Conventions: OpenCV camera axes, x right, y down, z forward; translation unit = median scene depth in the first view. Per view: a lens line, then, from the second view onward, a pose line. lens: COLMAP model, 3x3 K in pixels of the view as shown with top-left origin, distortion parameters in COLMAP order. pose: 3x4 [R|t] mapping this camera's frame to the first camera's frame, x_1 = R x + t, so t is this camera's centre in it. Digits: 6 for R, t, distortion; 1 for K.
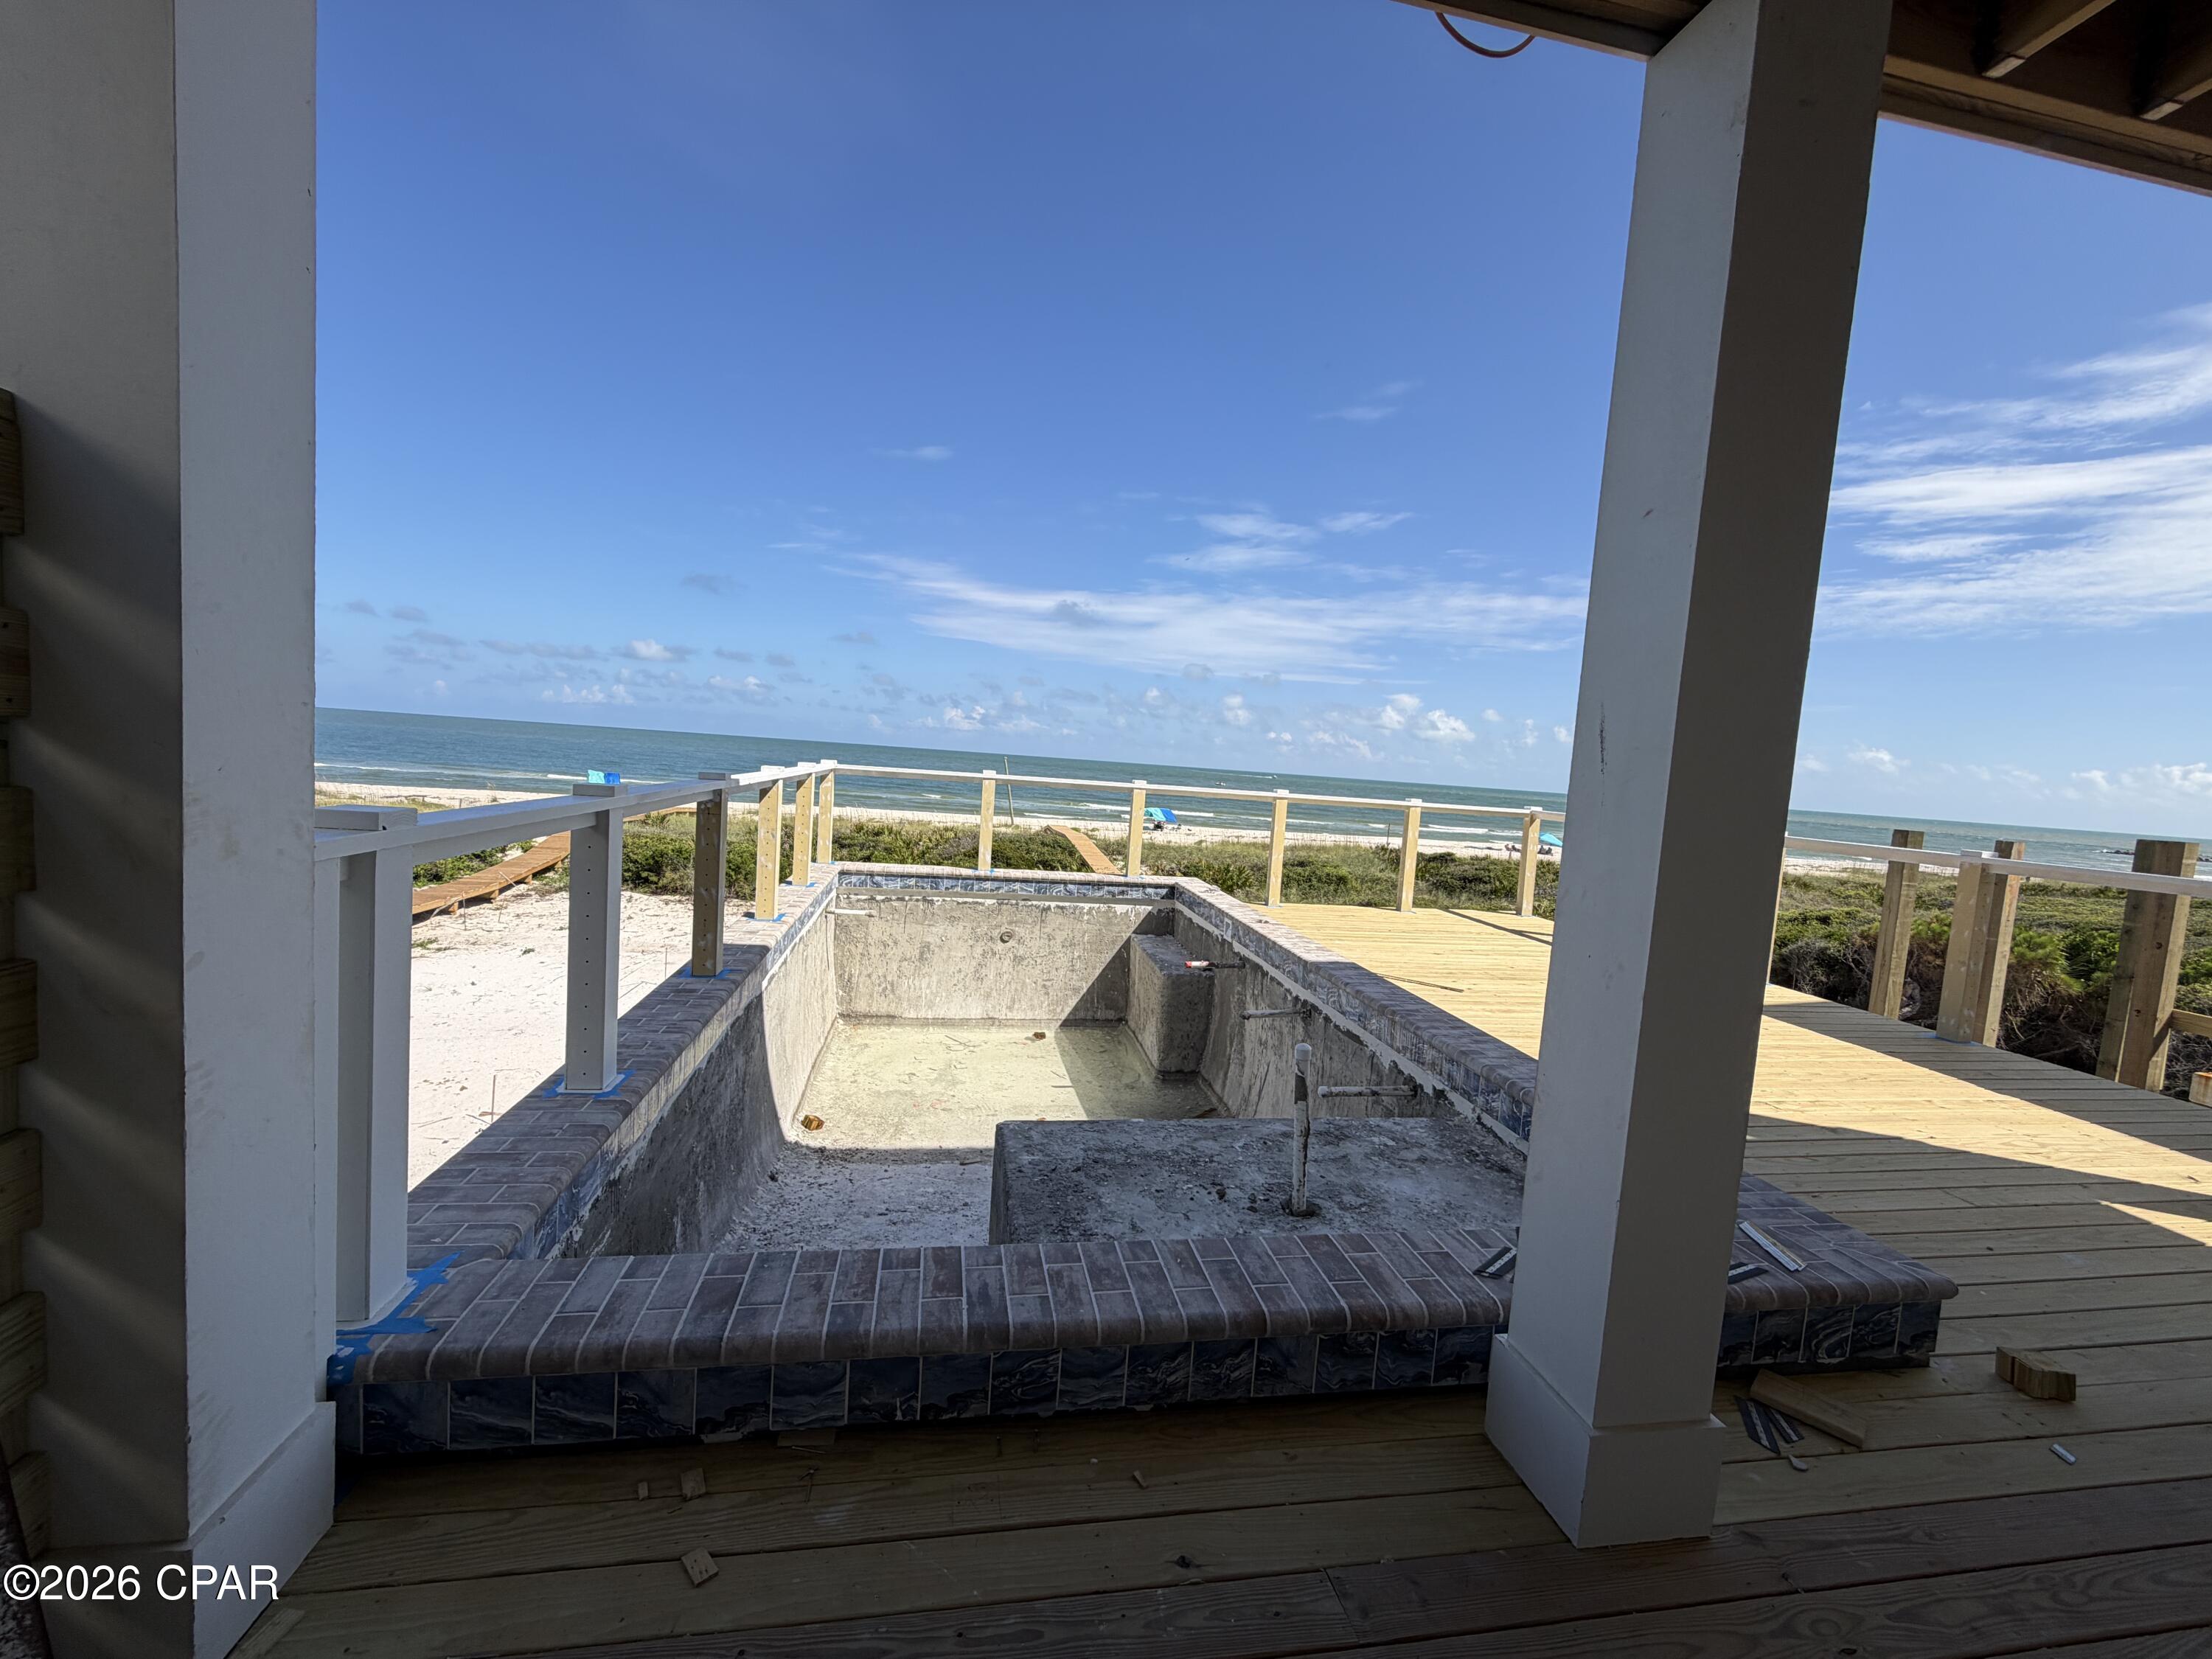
lens RADIAL K [[880.8, 0, 1100.2], [0, 880.8, 823.7], [0, 0, 1]] dist [-0.001383, 0.001033]
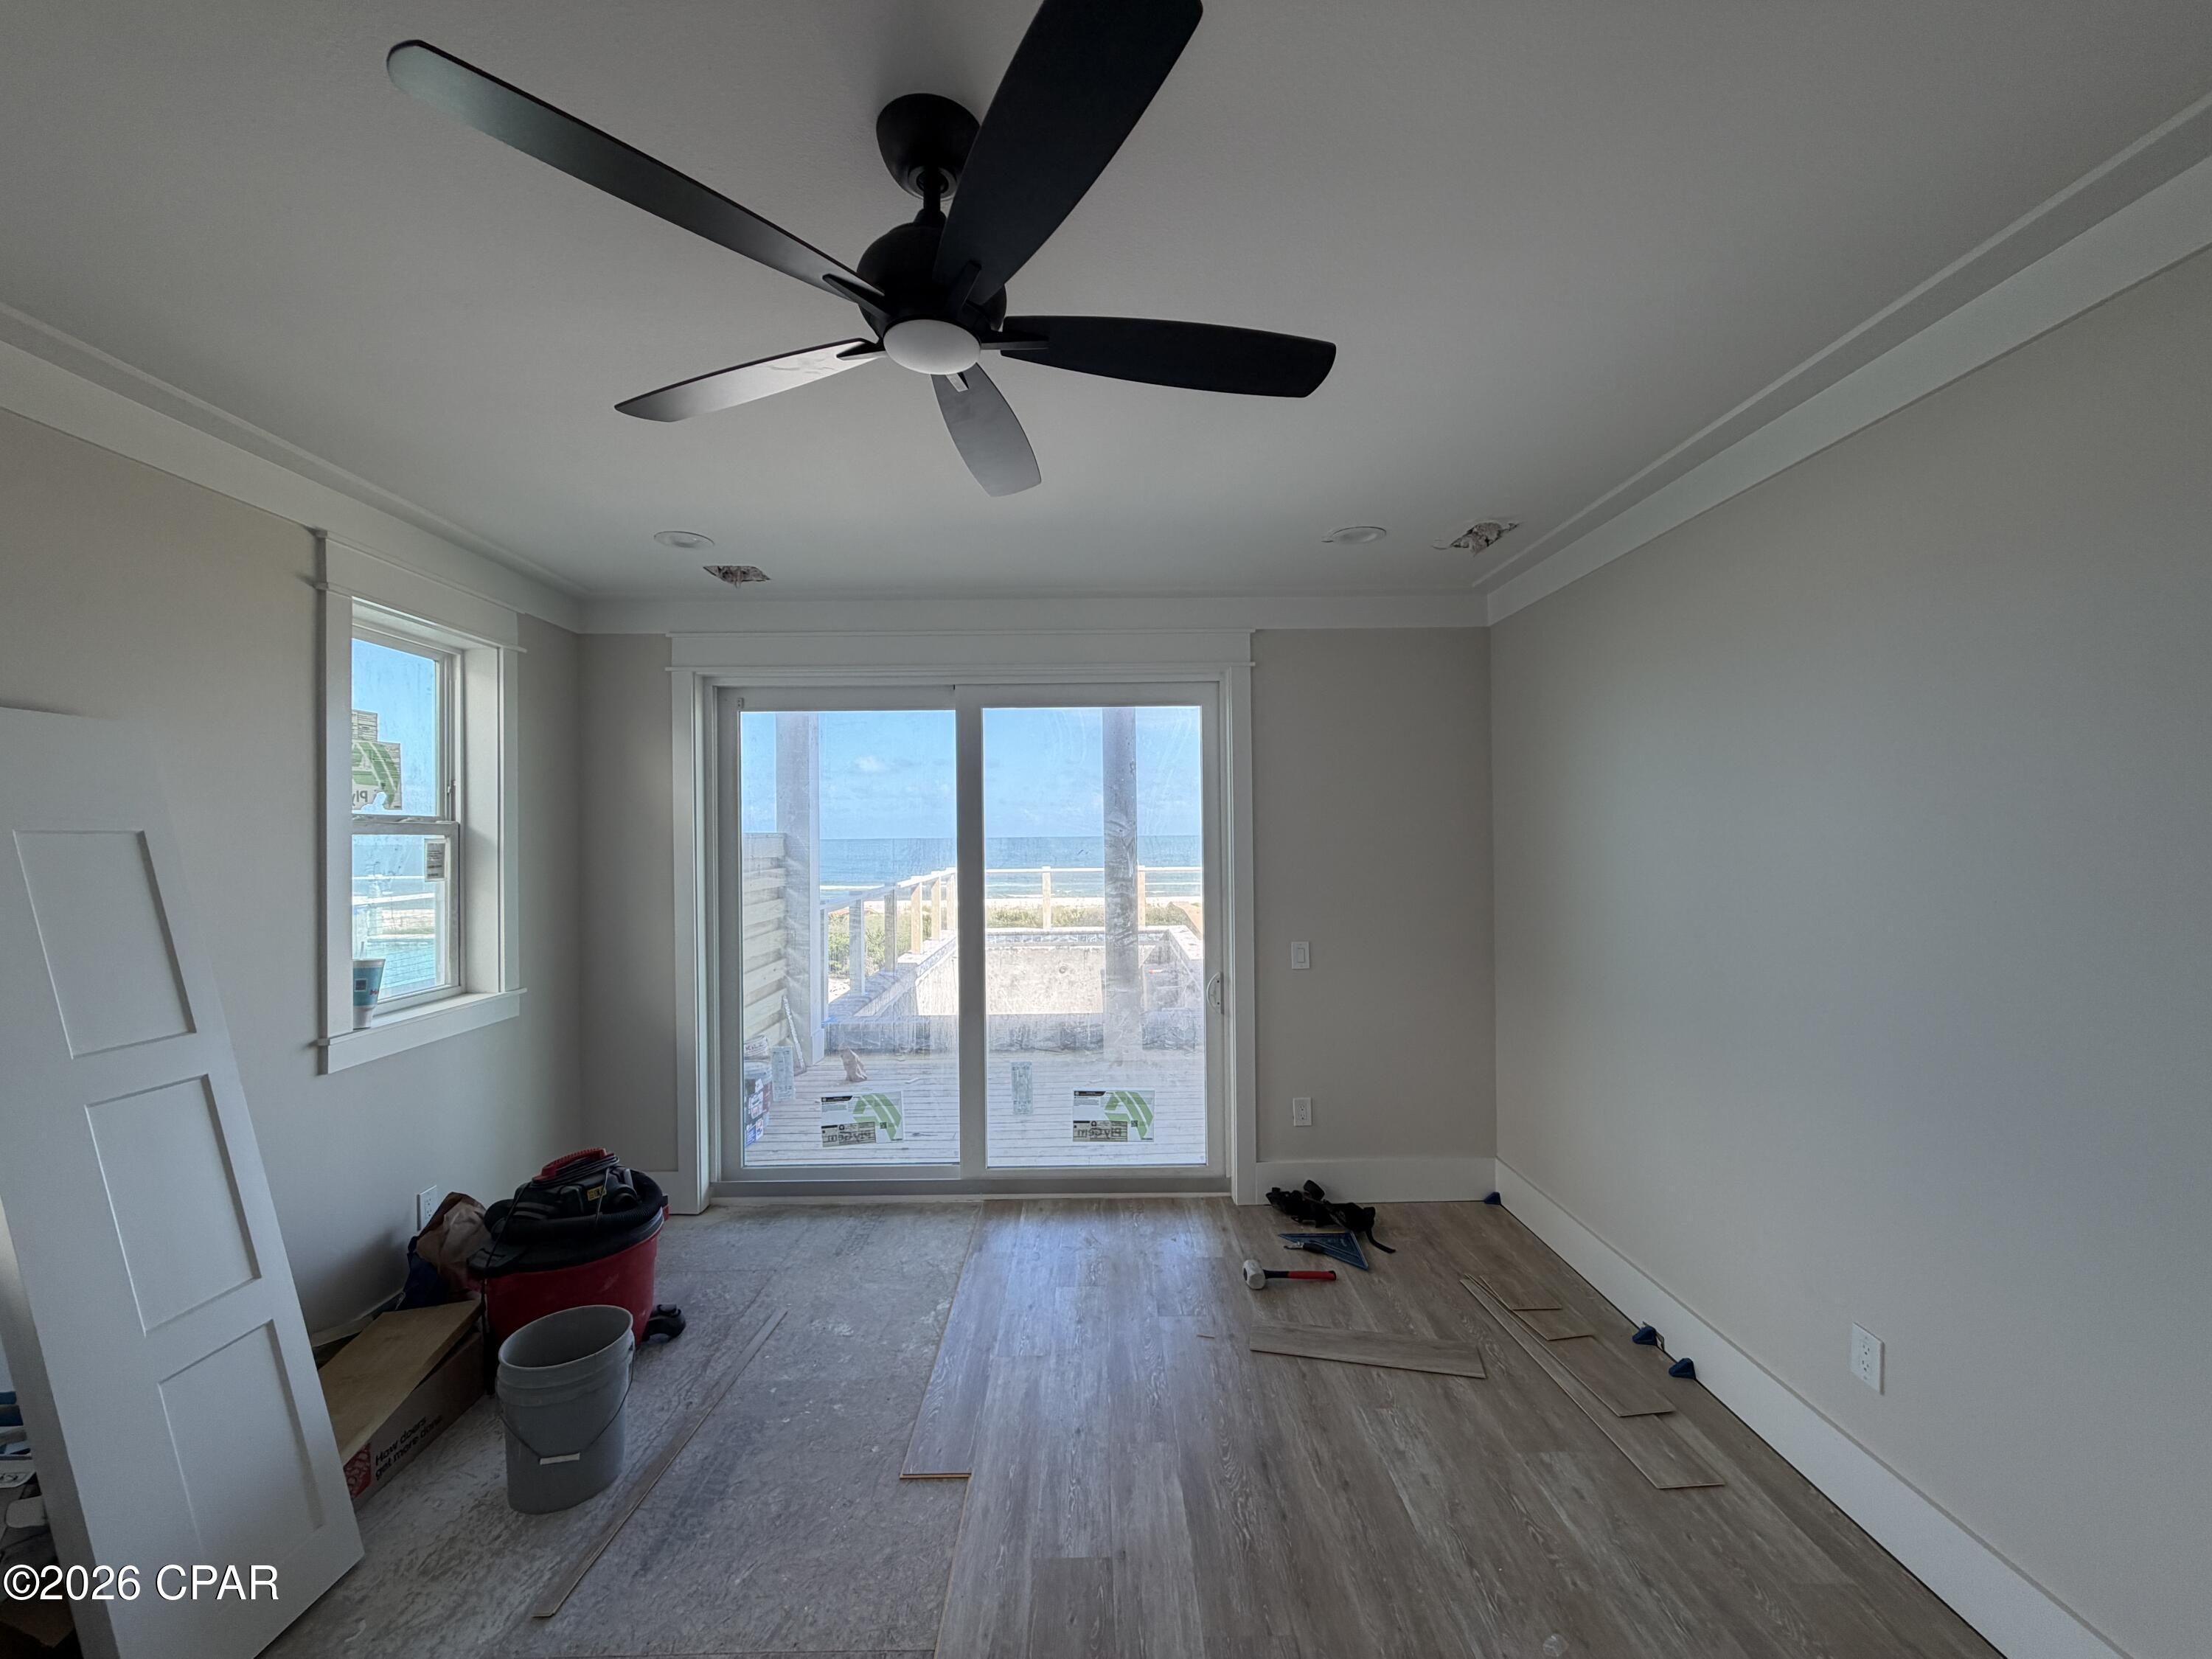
lens RADIAL K [[880.8, 0, 1103.3], [0, 880.8, 828.9], [0, 0, 1]] dist [-0.001383, 0.001033]
pose [[0.984280, -0.078654, -0.158132, 0.238961], [0.065184, 0.993929, -0.088641, 0.021130], [0.164144, 0.076940, 0.983431, -0.583987]]
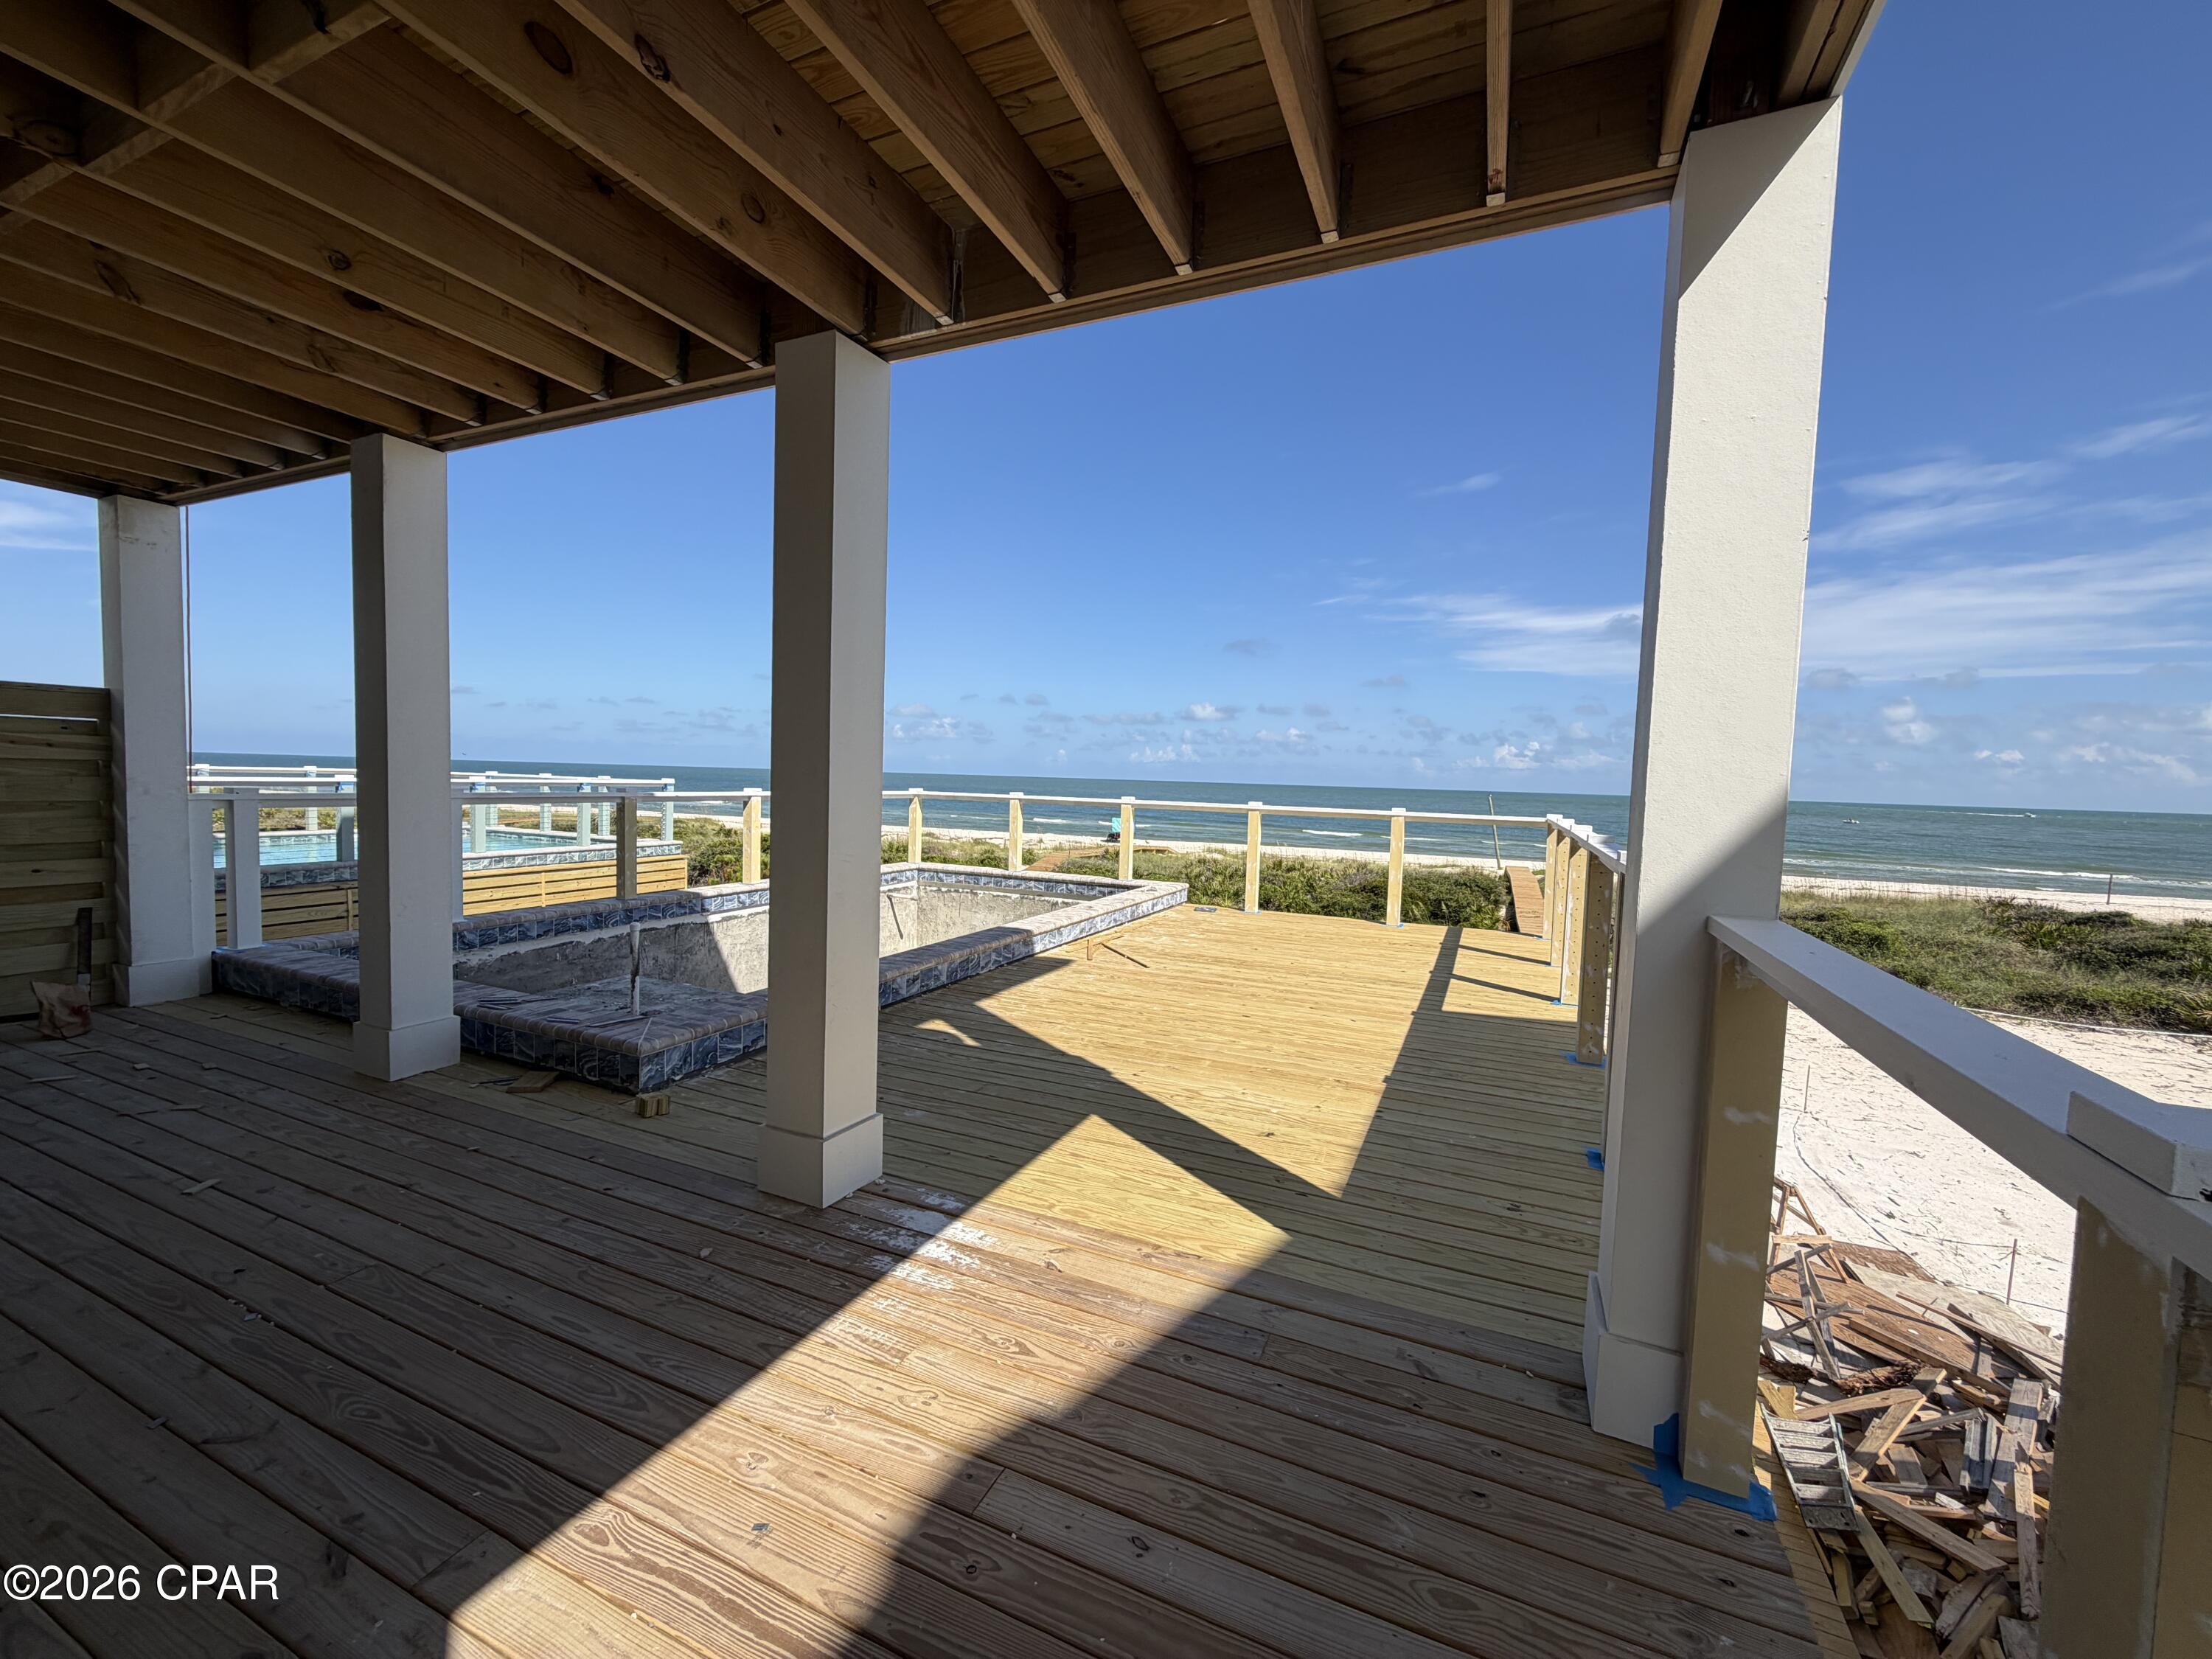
lens RADIAL K [[880.8, 0, 1103.1], [0, 880.8, 820.2], [0, 0, 1]] dist [-0.001383, 0.001033]
pose [[0.826980, -0.016560, -0.561987, 0.685471], [-0.014554, 0.998601, -0.050842, 0.042239], [0.562043, 0.050225, 0.825582, 0.022675]]
